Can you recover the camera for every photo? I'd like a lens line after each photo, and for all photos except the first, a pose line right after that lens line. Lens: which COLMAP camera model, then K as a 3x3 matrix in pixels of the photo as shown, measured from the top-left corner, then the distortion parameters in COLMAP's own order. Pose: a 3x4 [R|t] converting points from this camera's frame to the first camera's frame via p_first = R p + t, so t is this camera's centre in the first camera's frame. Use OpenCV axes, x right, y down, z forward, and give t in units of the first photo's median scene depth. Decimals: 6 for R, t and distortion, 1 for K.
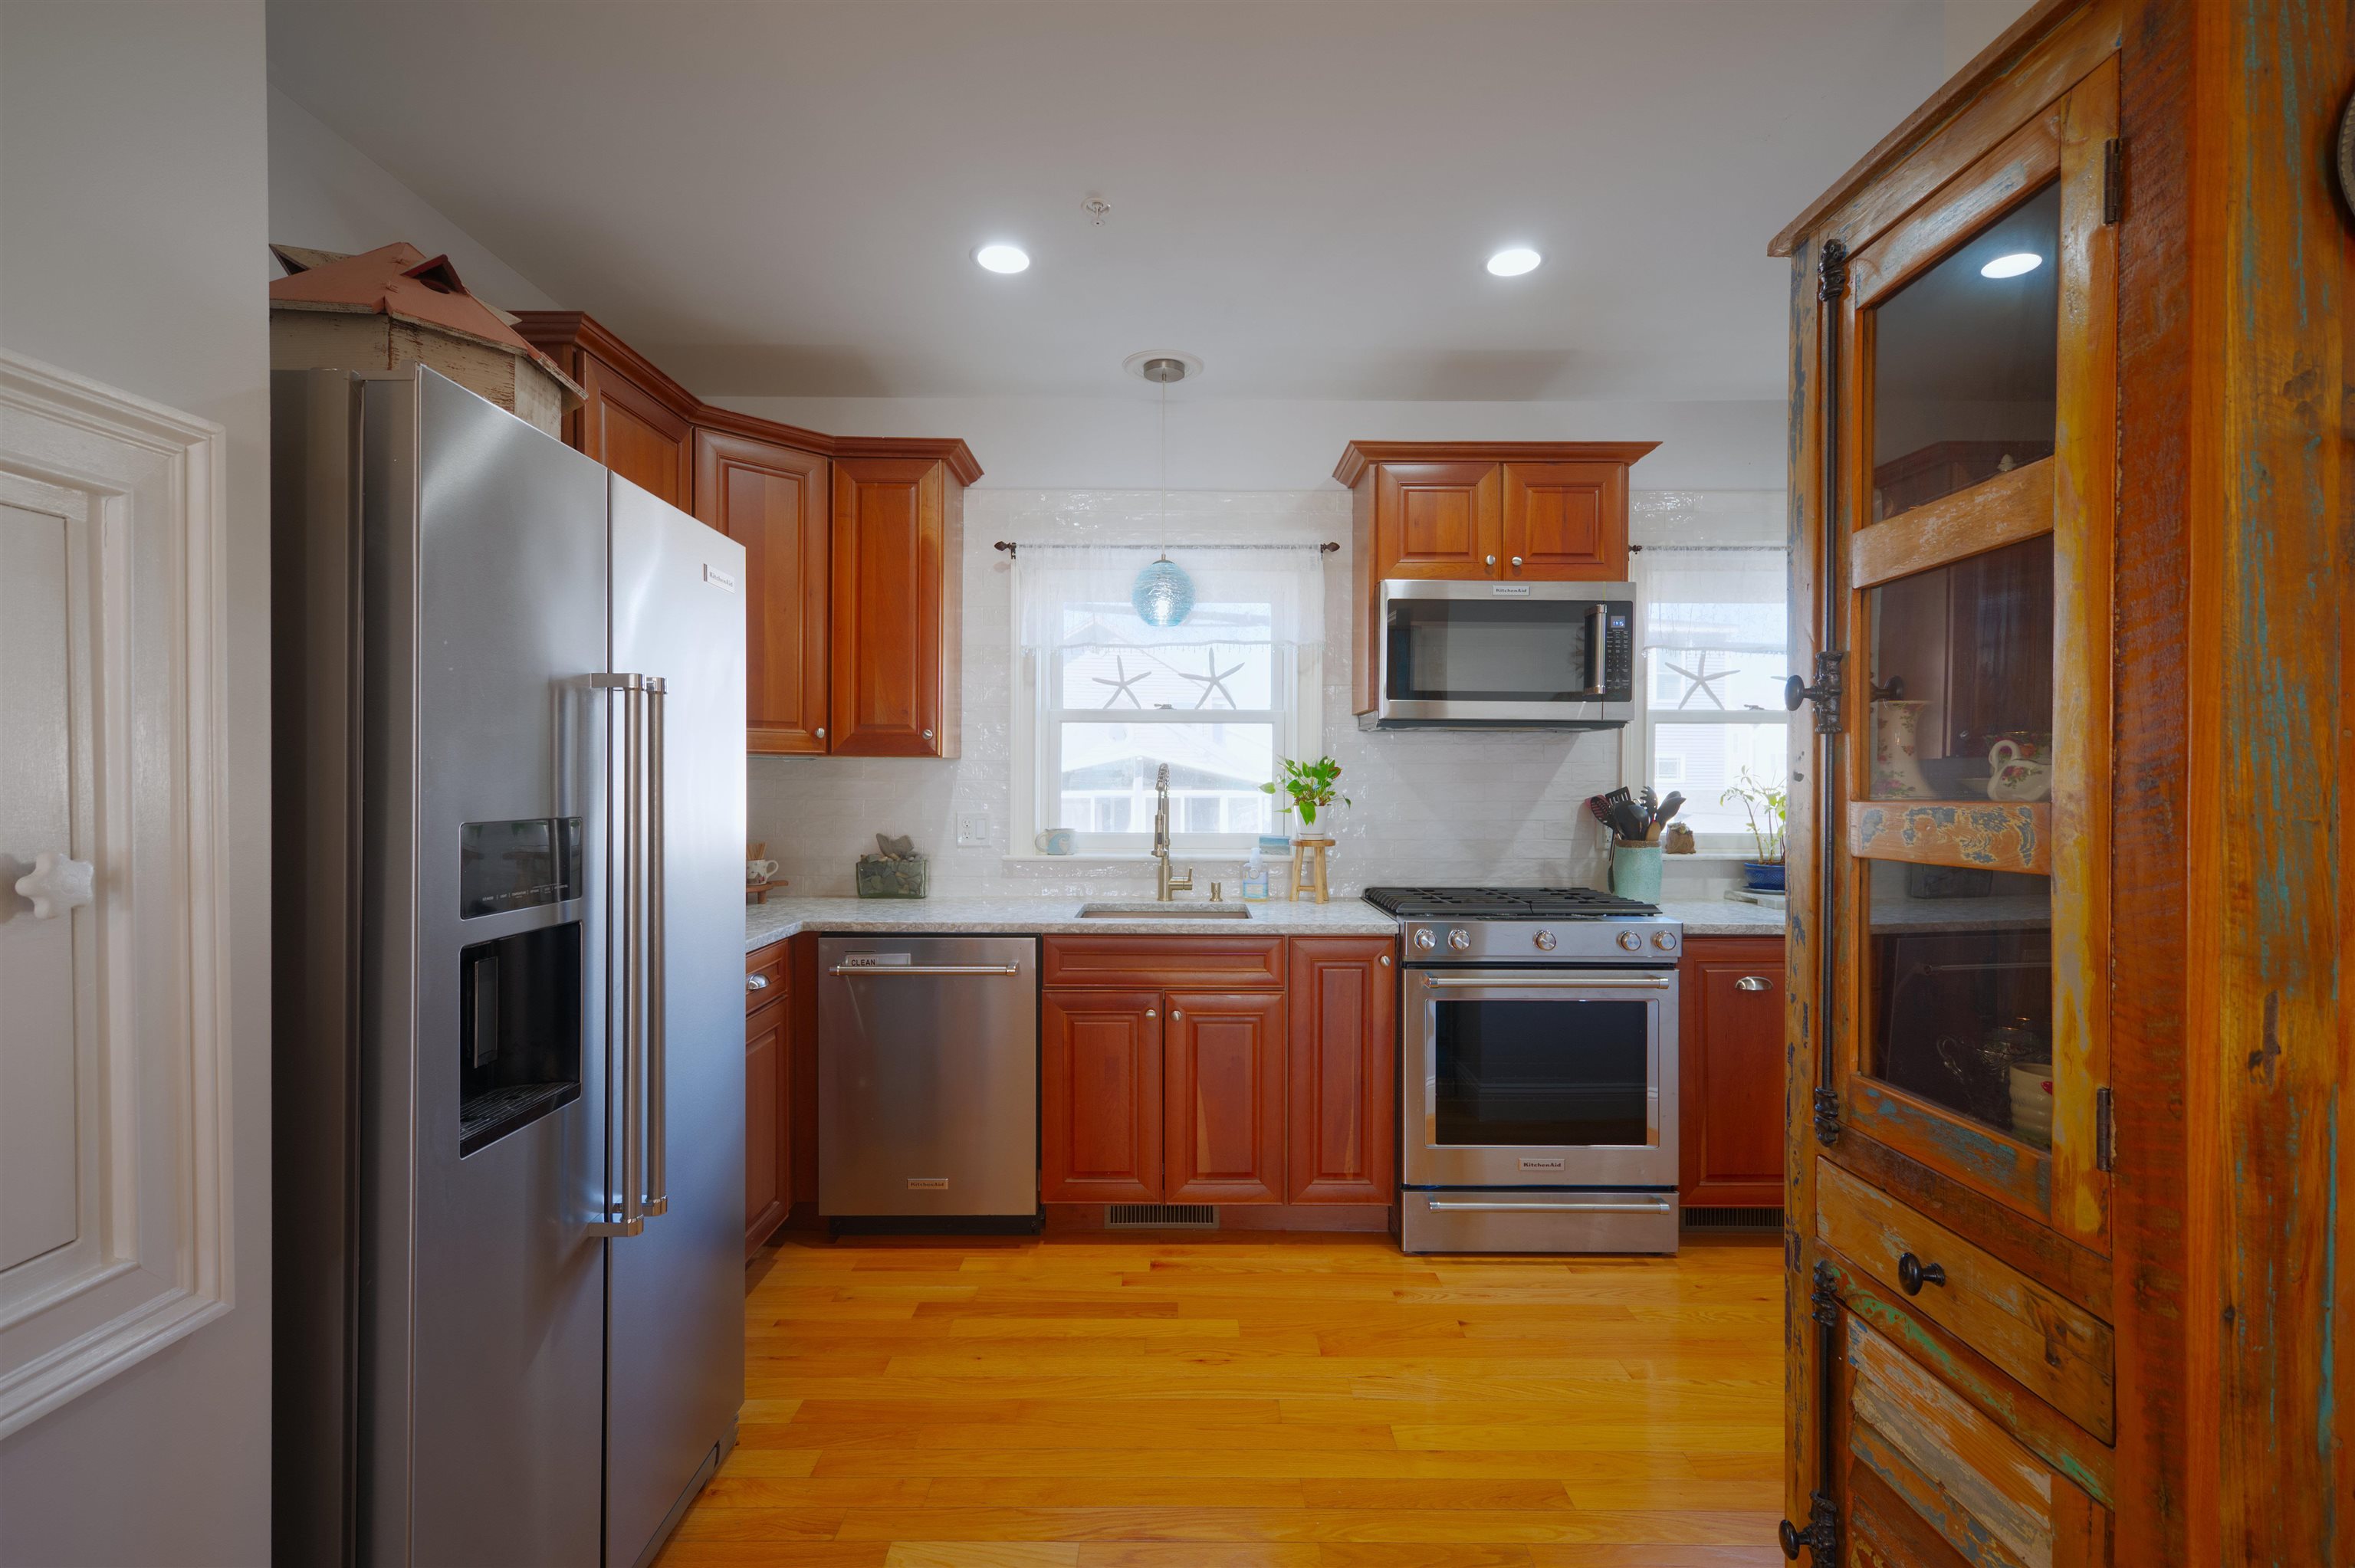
lens RADIAL K [[1021.1, 0, 1152.2], [0, 1021.1, 791.5], [0, 0, 1]] dist [0.014298, 0.000042]
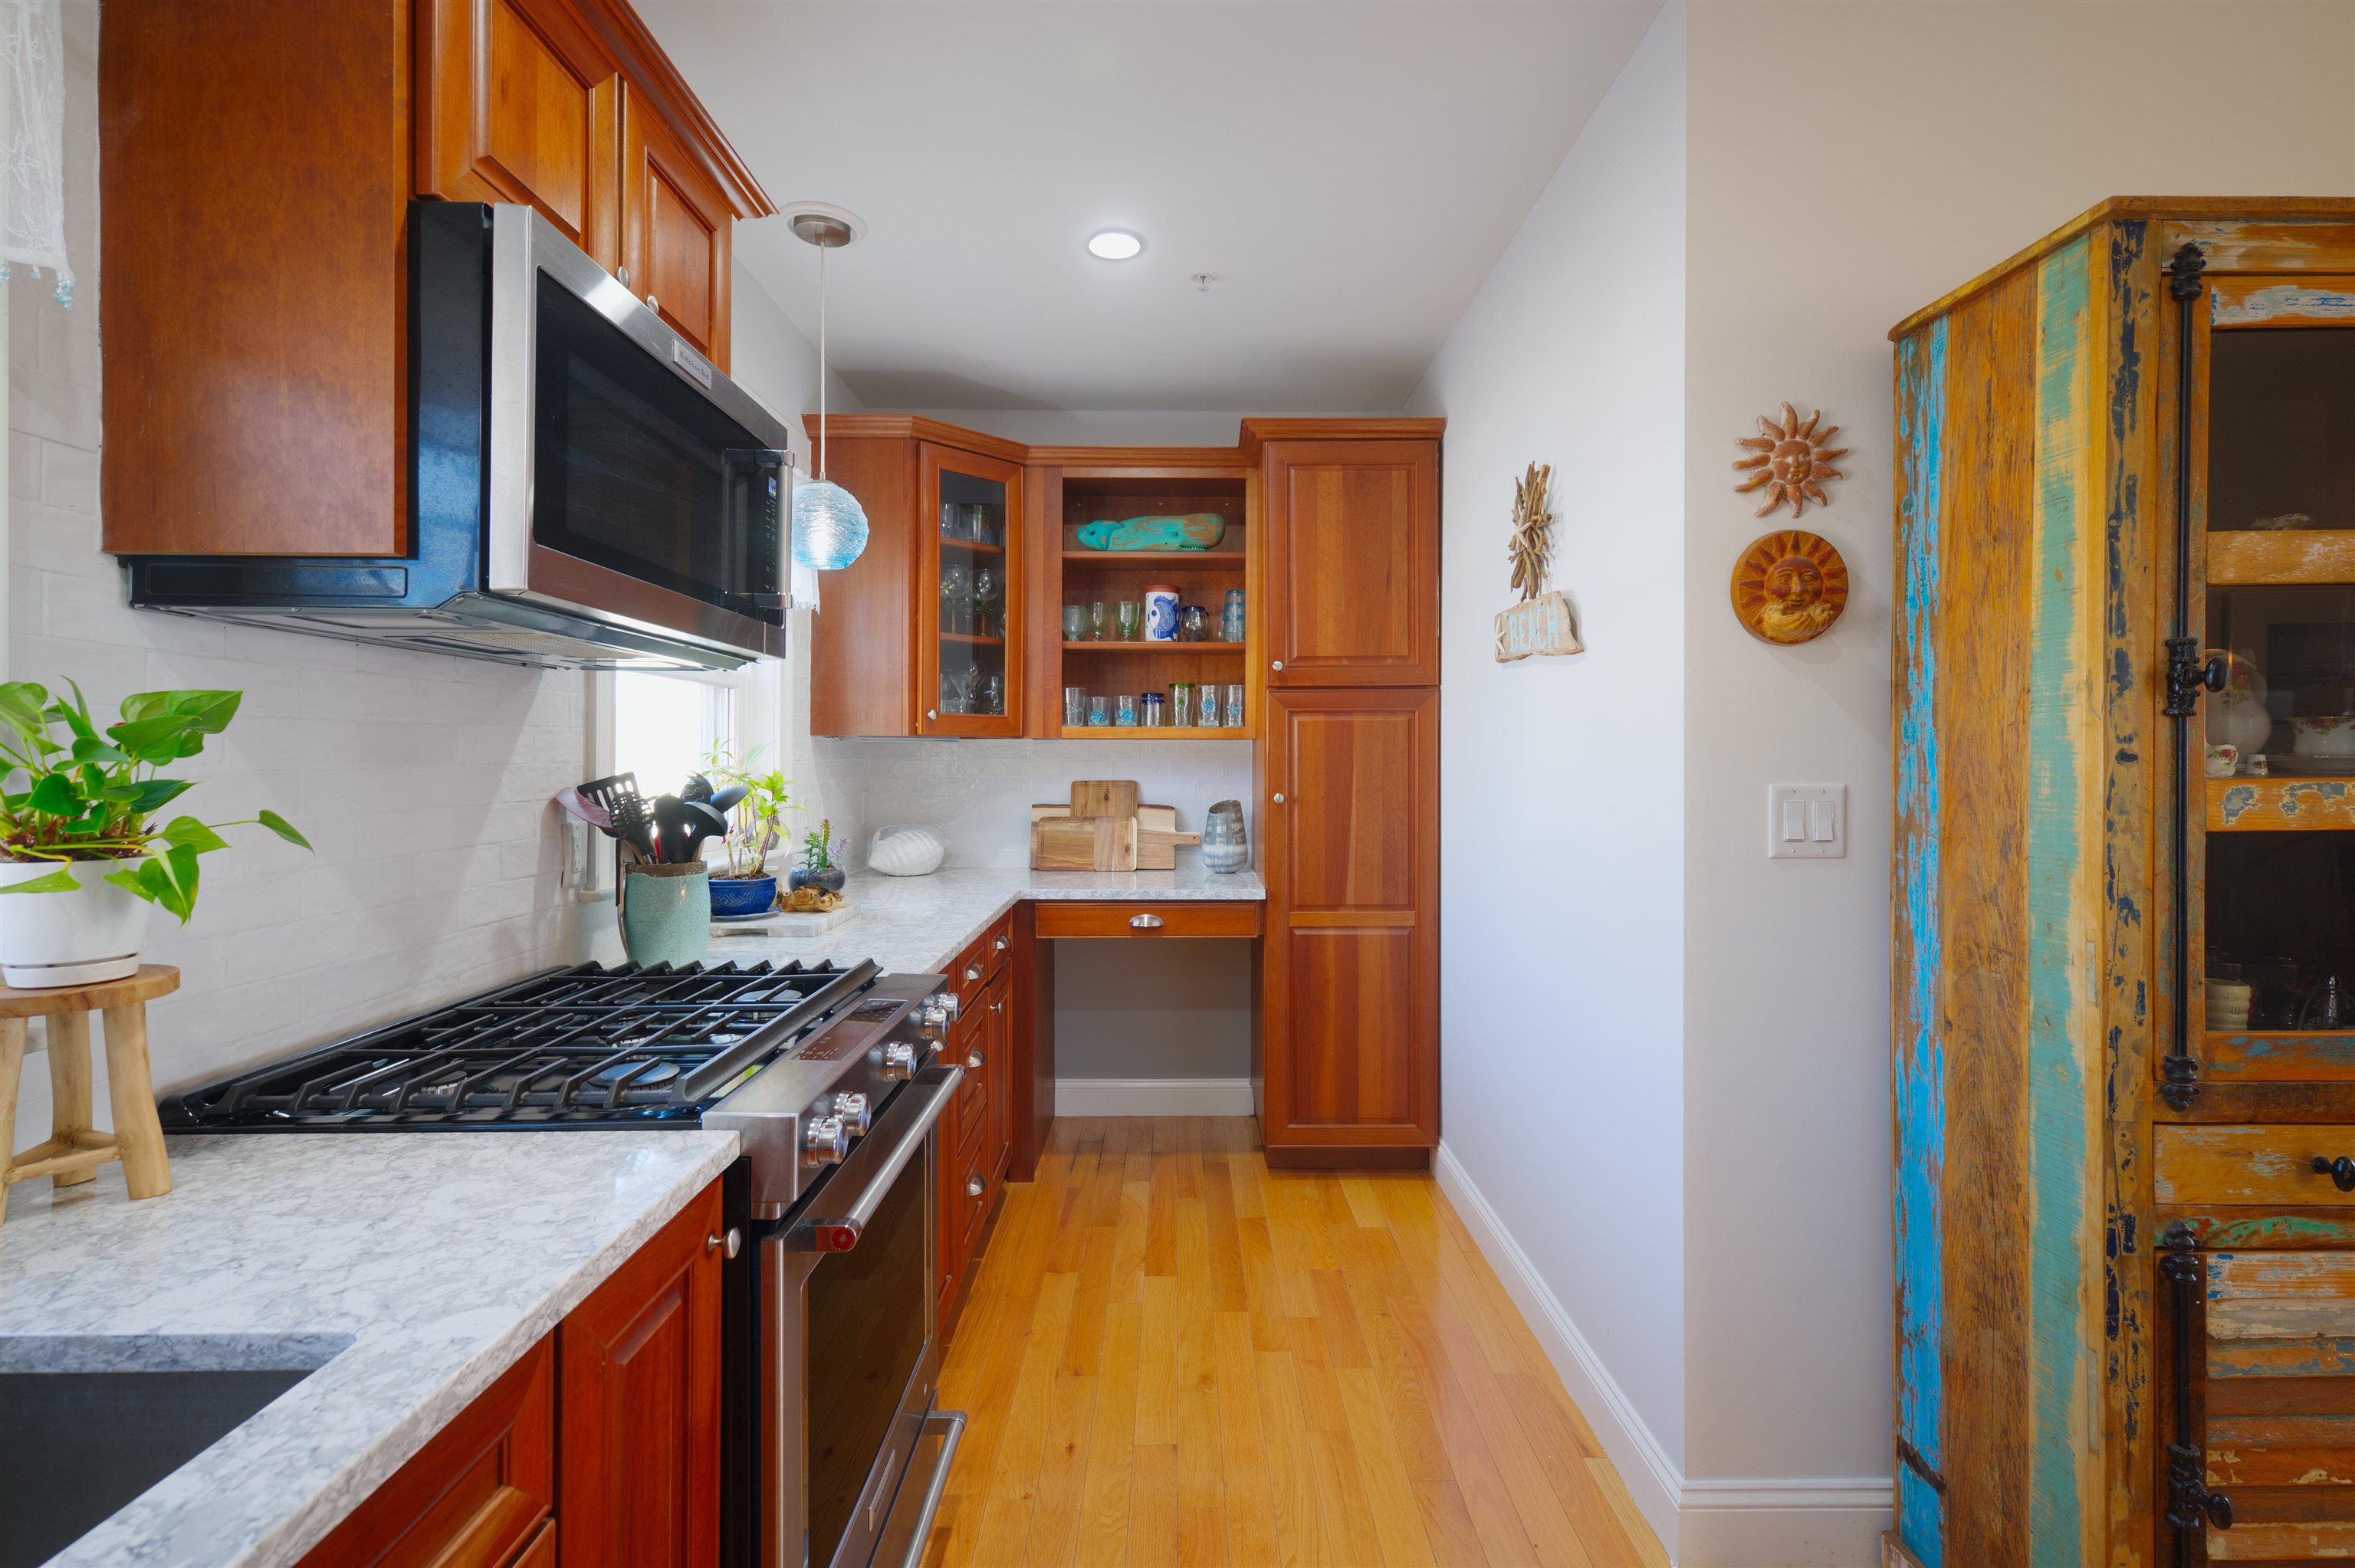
lens RADIAL K [[1062.7, 0, 1173.4], [0, 1062.7, 767.6], [0, 0, 1]] dist [0.008894, 0.000110]
pose [[-0.025657, -0.008877, 0.999631, -0.143244], [0.011511, 0.999892, 0.009175, -0.009088], [-0.999605, 0.011742, -0.025553, 0.723982]]
